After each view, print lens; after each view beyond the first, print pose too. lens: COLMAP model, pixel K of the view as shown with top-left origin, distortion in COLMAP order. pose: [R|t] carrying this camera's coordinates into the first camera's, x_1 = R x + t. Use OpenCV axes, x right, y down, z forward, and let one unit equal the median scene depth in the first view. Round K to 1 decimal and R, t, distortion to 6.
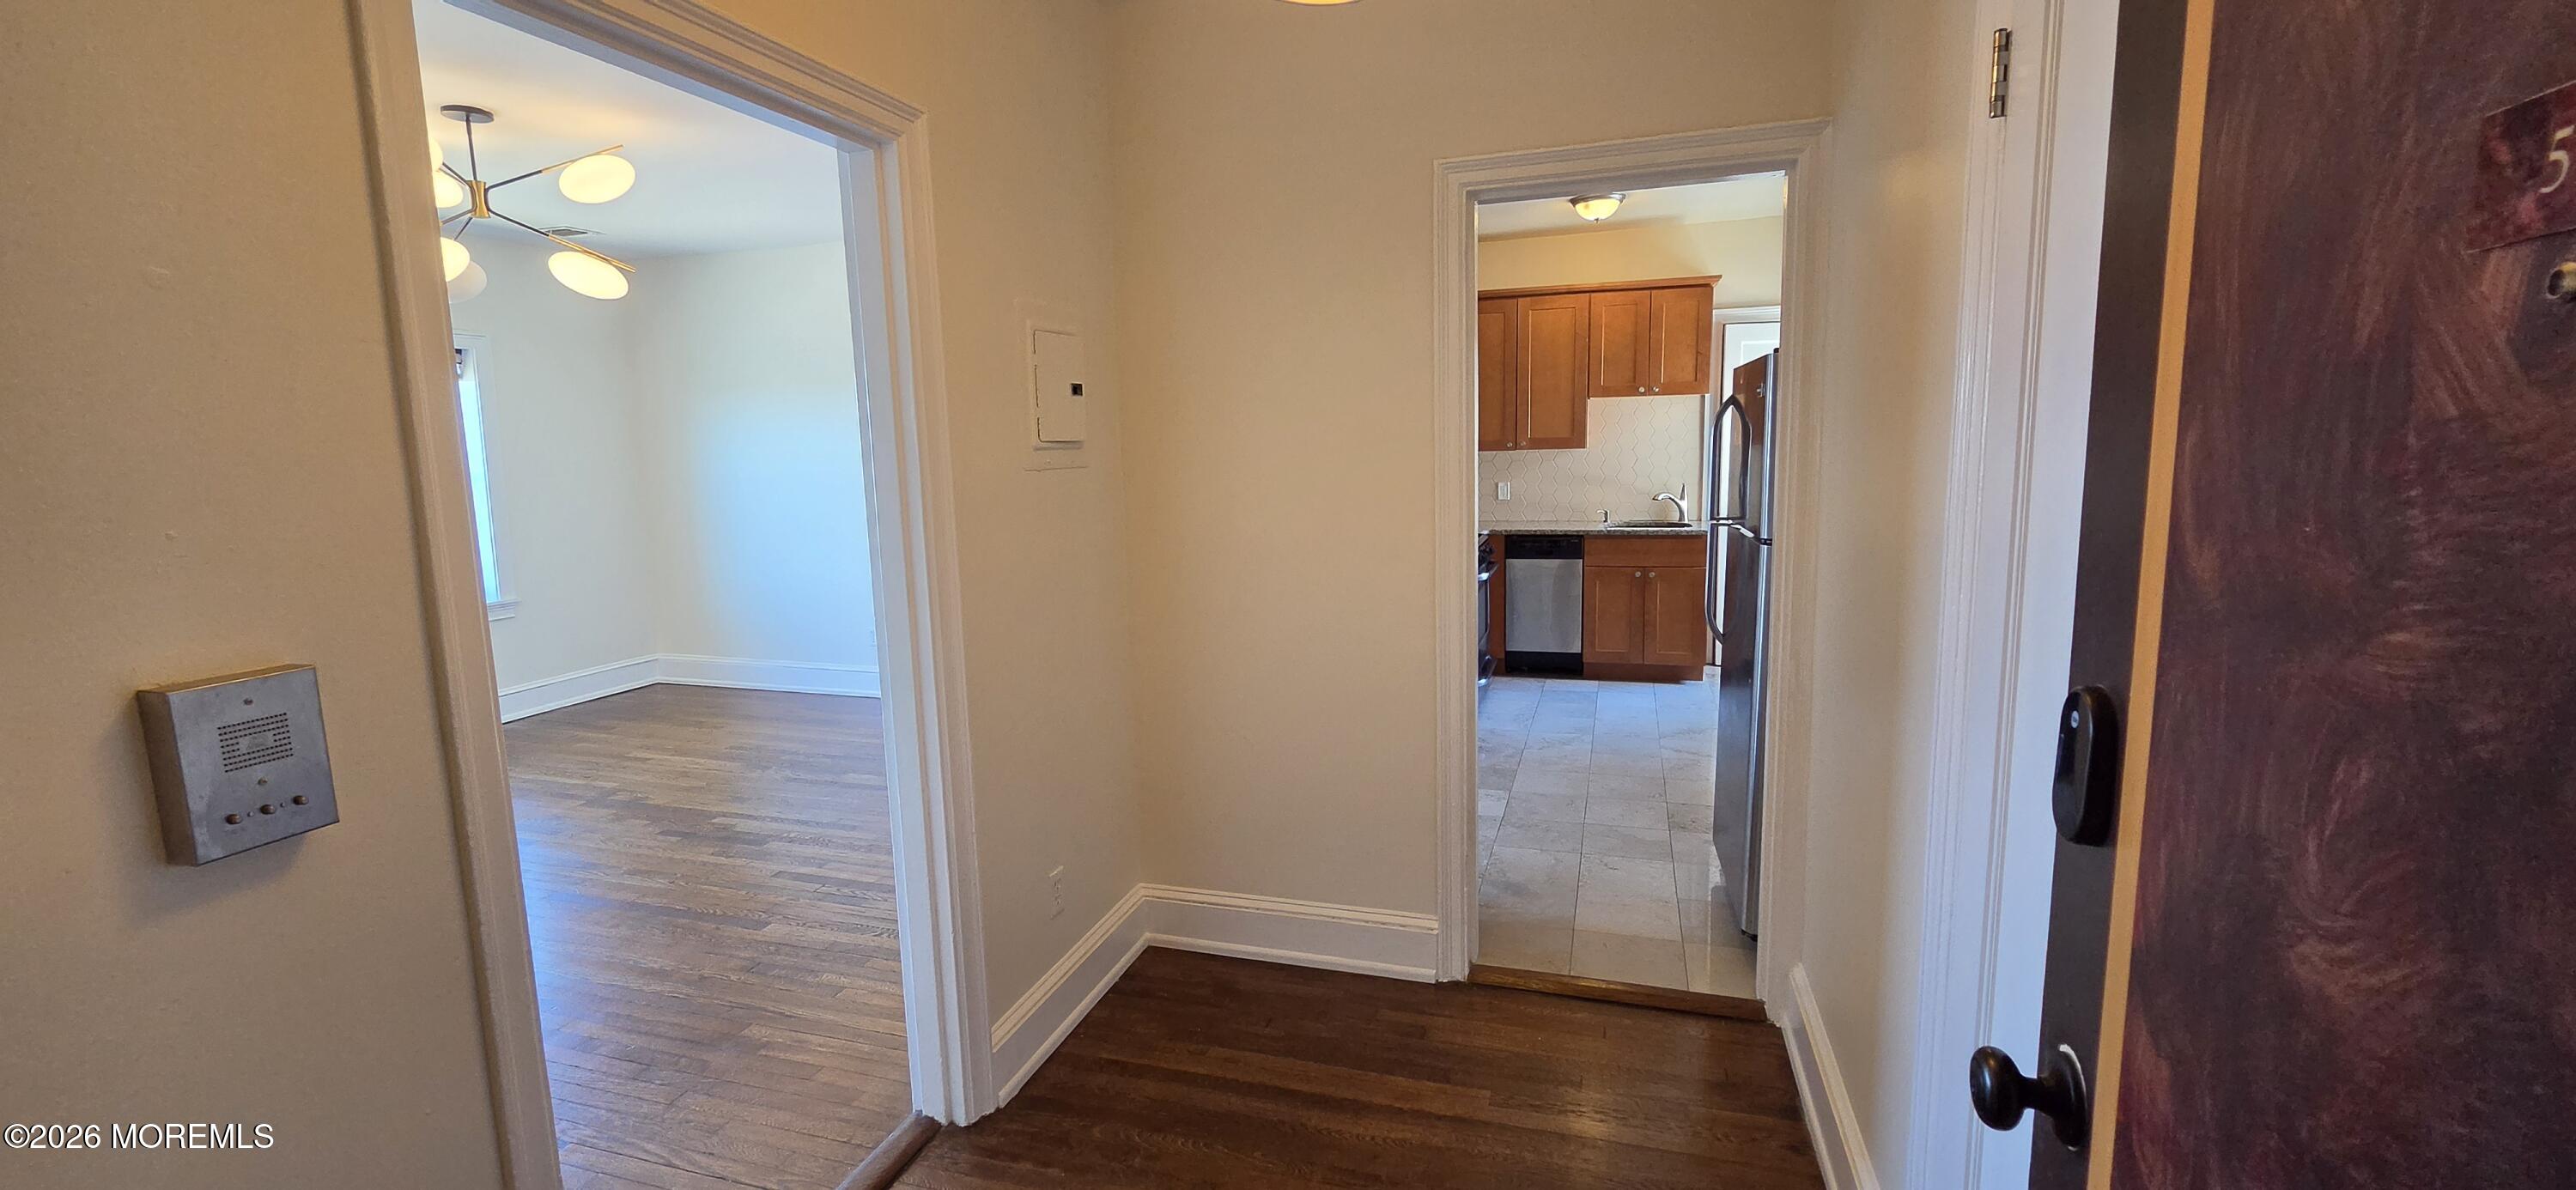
lens RADIAL K [[1057.8, 0, 1266.9], [0, 1057.8, 588.6], [0, 0, 1]] dist [-0.006718, 0.001627]
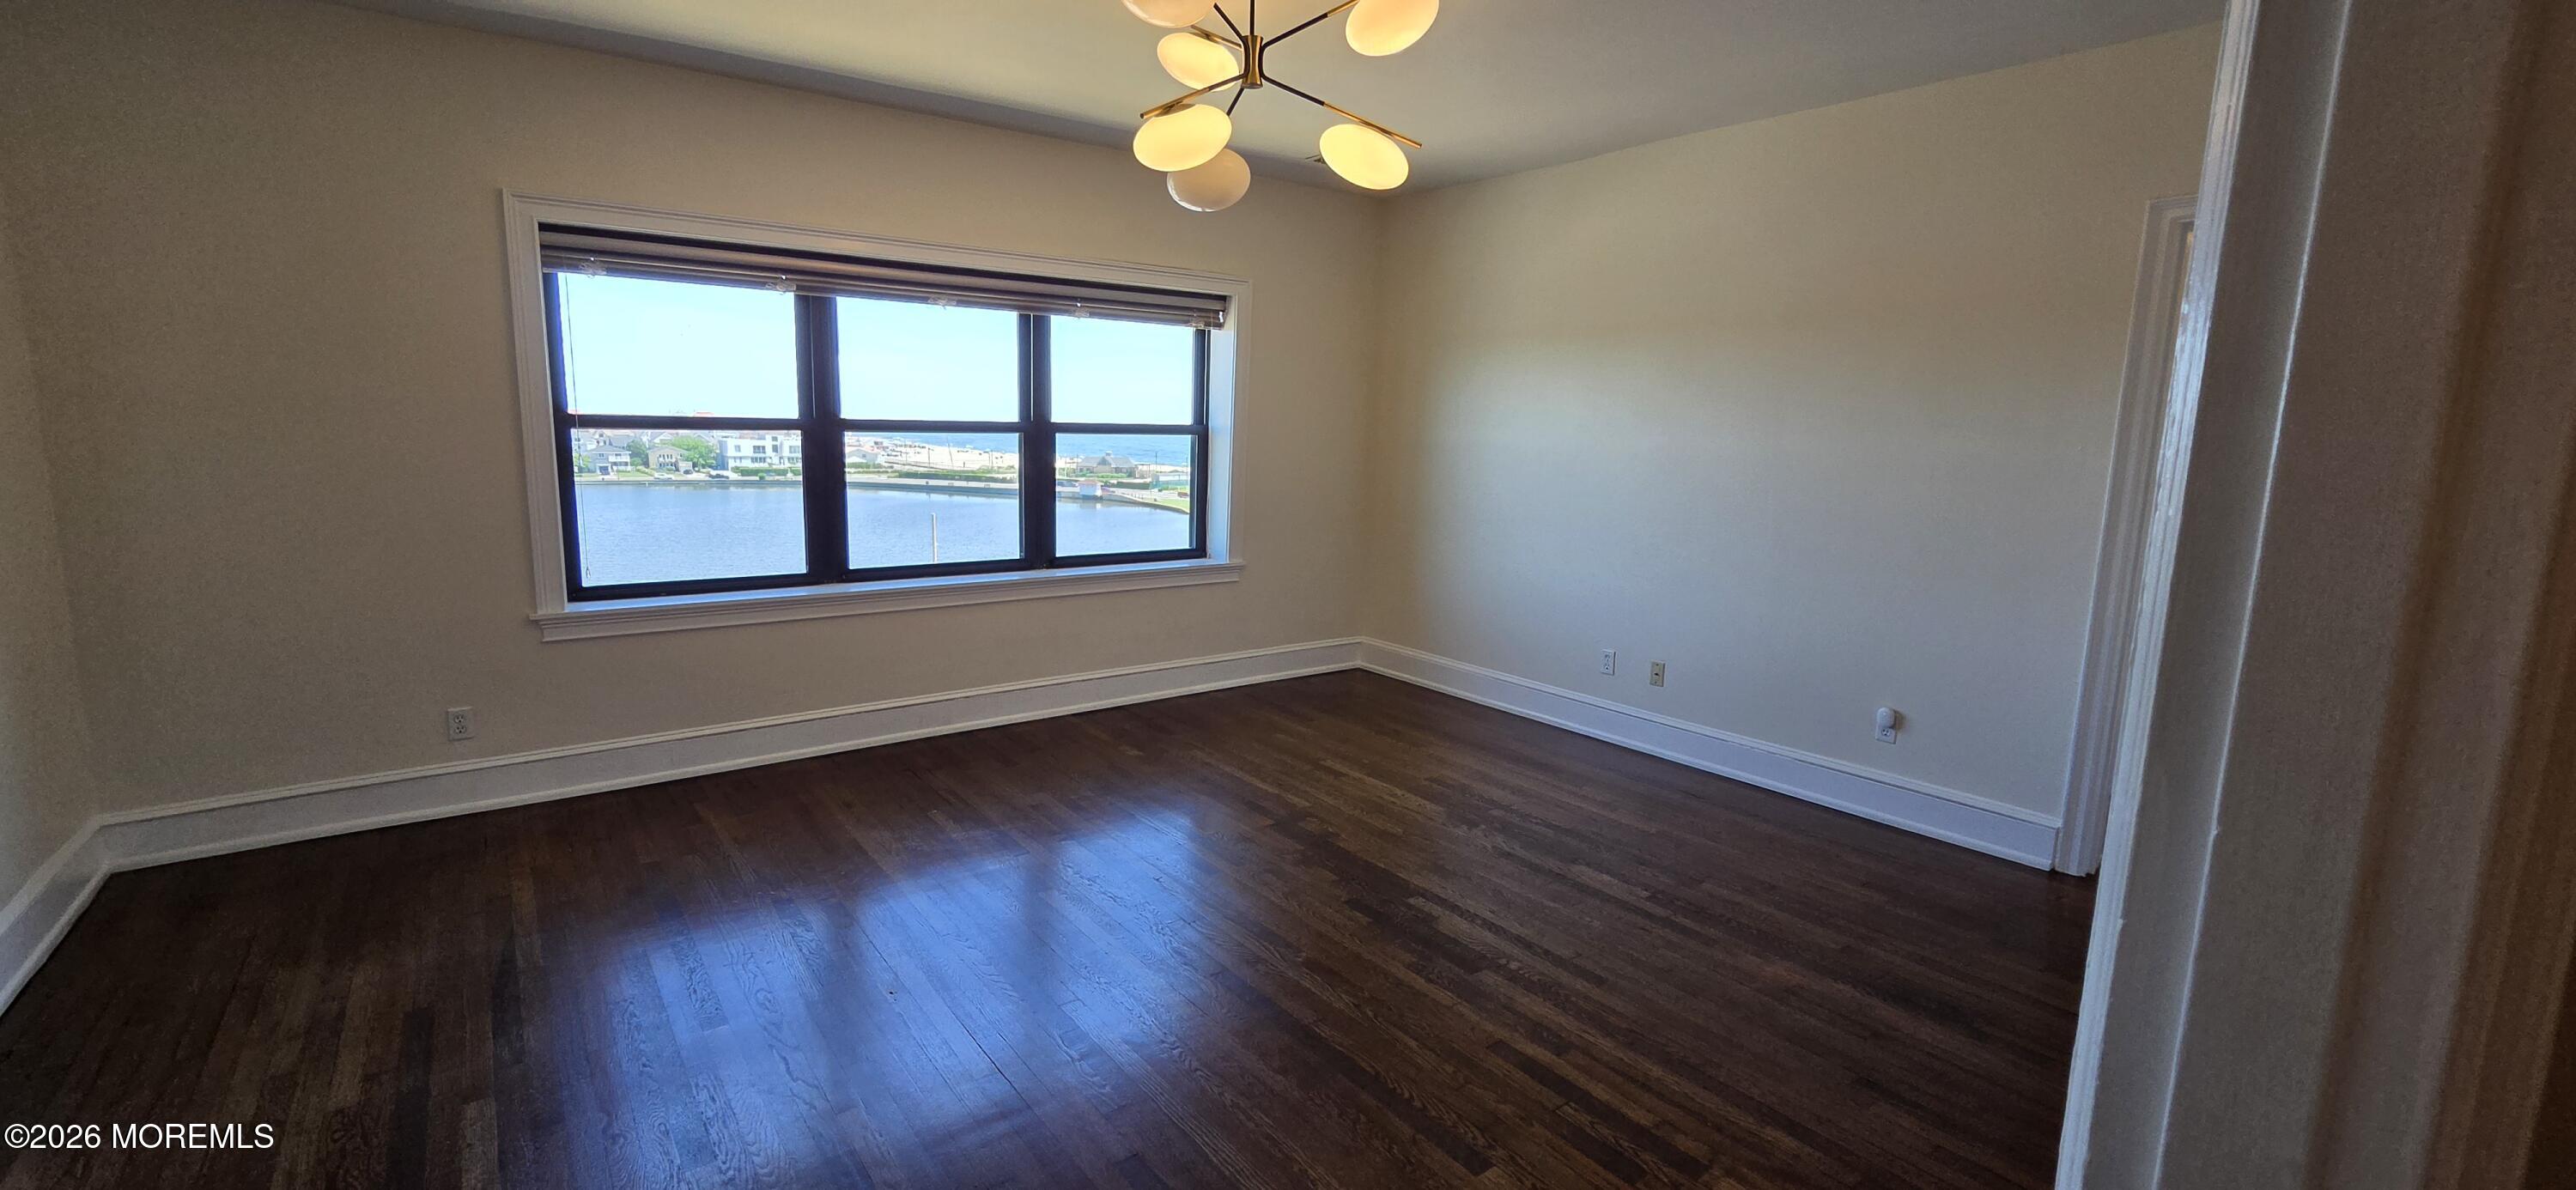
lens RADIAL K [[1057.8, 0, 1253.6], [0, 1057.8, 583.2], [0, 0, 1]] dist [-0.006718, 0.001627]
pose [[0.807871, 0.127214, -0.575465, -0.265777], [-0.121730, 0.991389, 0.048267, -0.033809], [0.576650, 0.031058, 0.816401, 0.397287]]
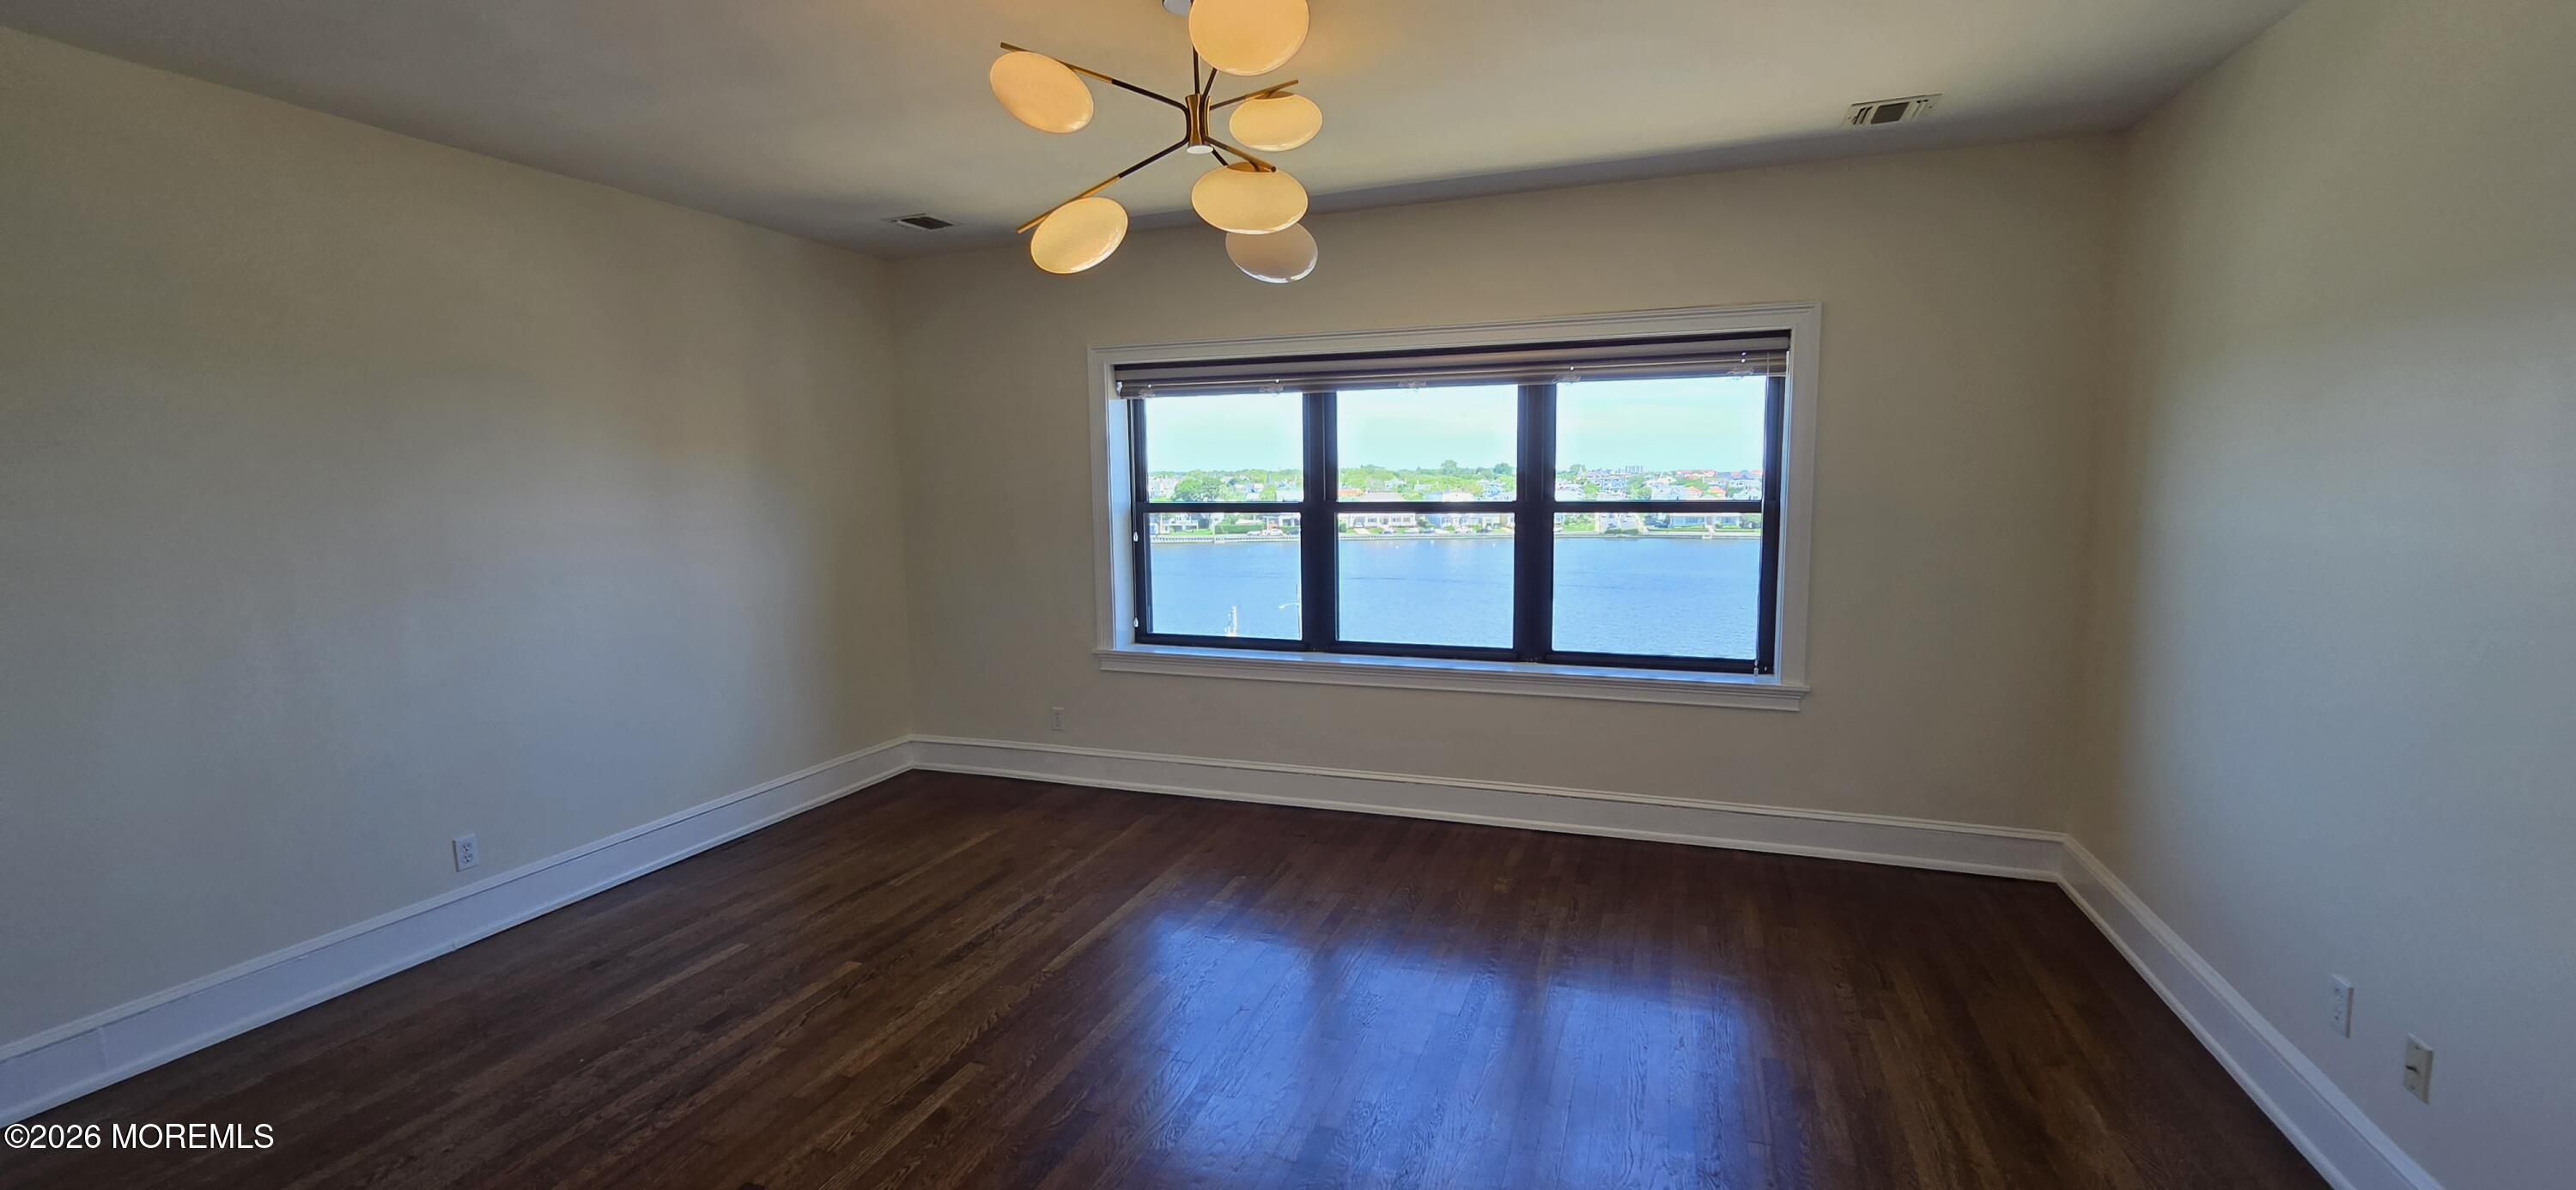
lens RADIAL K [[1057.8, 0, 1271.1], [0, 1057.8, 585.4], [0, 0, 1]] dist [-0.006718, 0.001627]
pose [[-0.046602, 0.127955, -0.990685, -0.021971], [-0.129363, 0.982637, 0.133001, -0.182680], [0.990502, 0.134356, -0.029240, 1.161489]]
